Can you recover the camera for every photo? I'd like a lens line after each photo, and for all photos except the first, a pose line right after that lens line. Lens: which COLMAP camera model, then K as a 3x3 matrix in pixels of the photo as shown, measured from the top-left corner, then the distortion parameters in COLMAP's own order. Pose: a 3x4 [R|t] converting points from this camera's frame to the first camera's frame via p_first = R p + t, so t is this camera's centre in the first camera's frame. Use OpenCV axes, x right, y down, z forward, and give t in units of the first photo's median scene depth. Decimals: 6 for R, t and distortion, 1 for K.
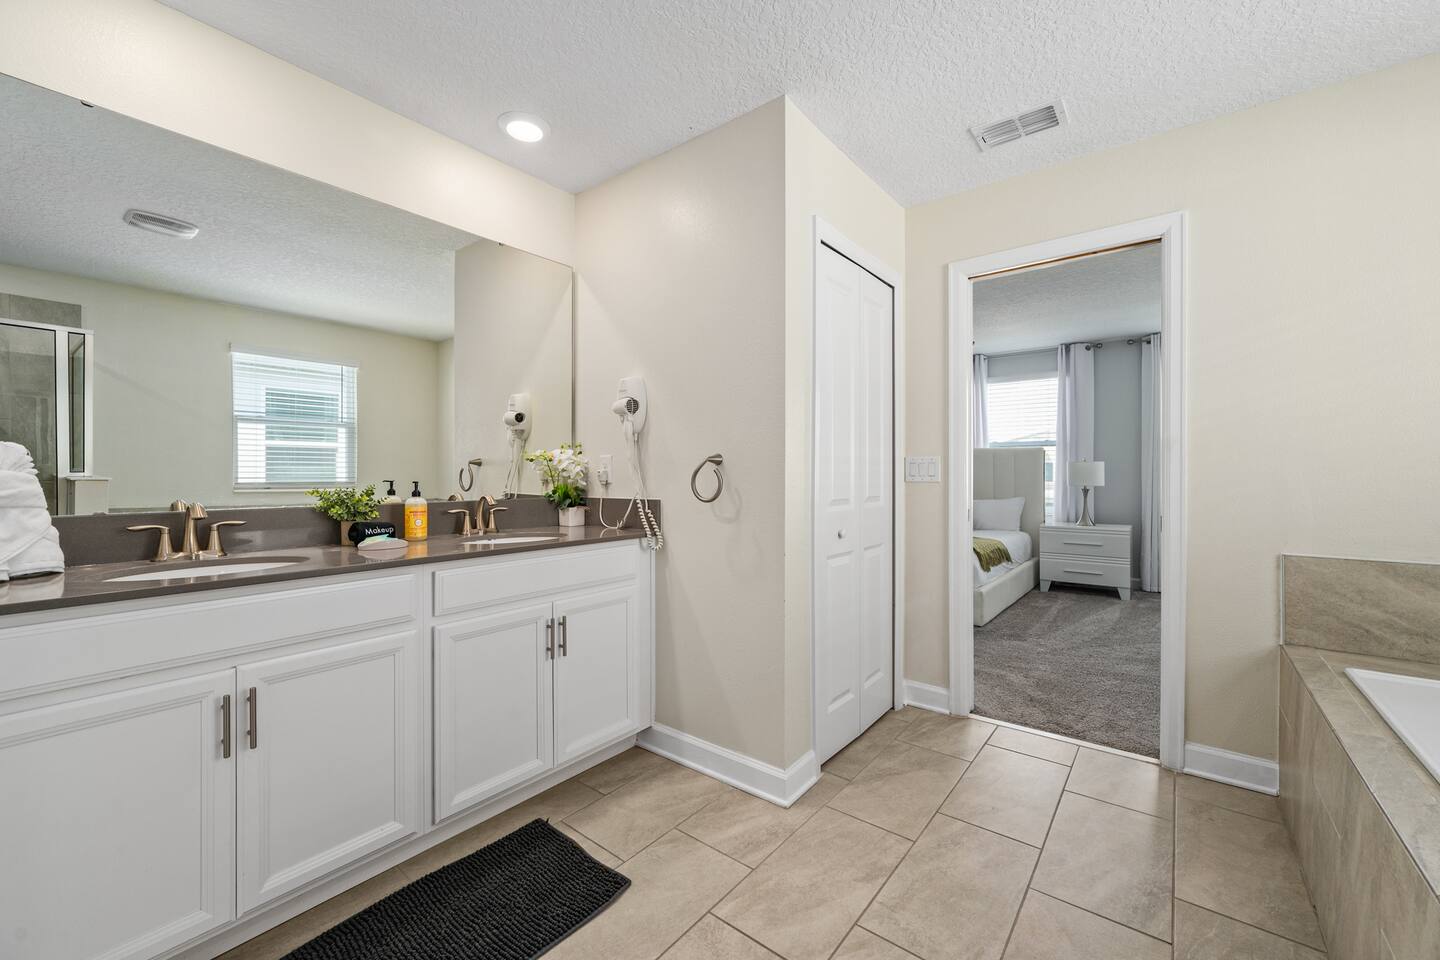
lens RADIAL K [[583.2, 0, 723.6], [0, 583.2, 476.2], [0, 0, 1]] dist [-0.000897, -0.000095]
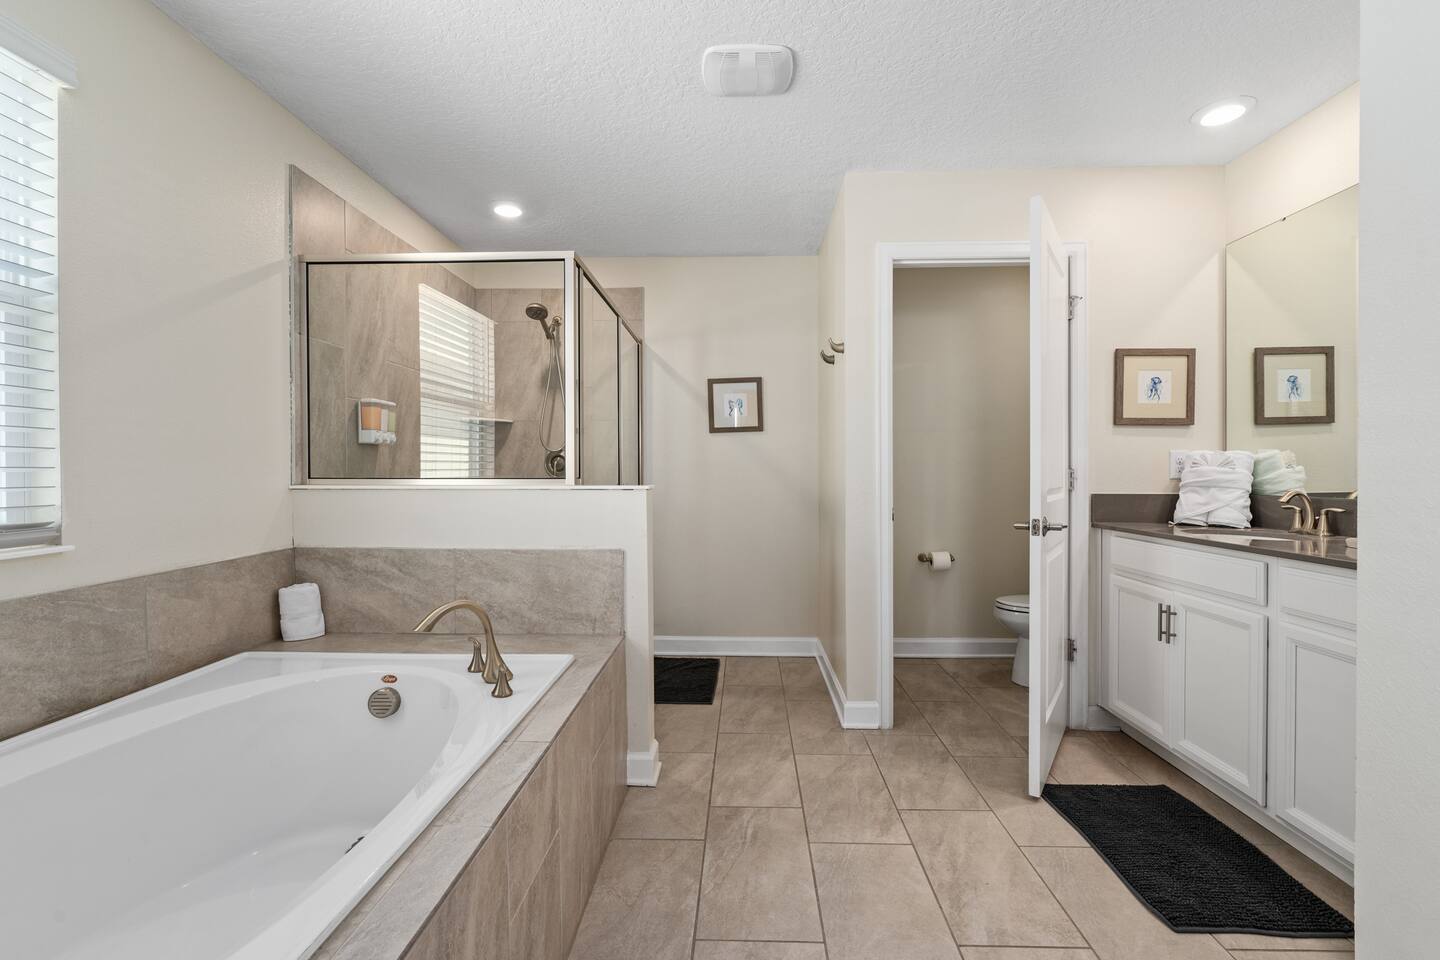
lens RADIAL K [[583.2, 0, 721.1], [0, 583.2, 475.3], [0, 0, 1]] dist [-0.000897, -0.000095]
pose [[-0.803872, 0.007601, -0.594754, 1.007932], [0.000987, 0.999934, 0.011445, -0.005537], [0.594802, 0.008613, -0.803826, 1.424105]]
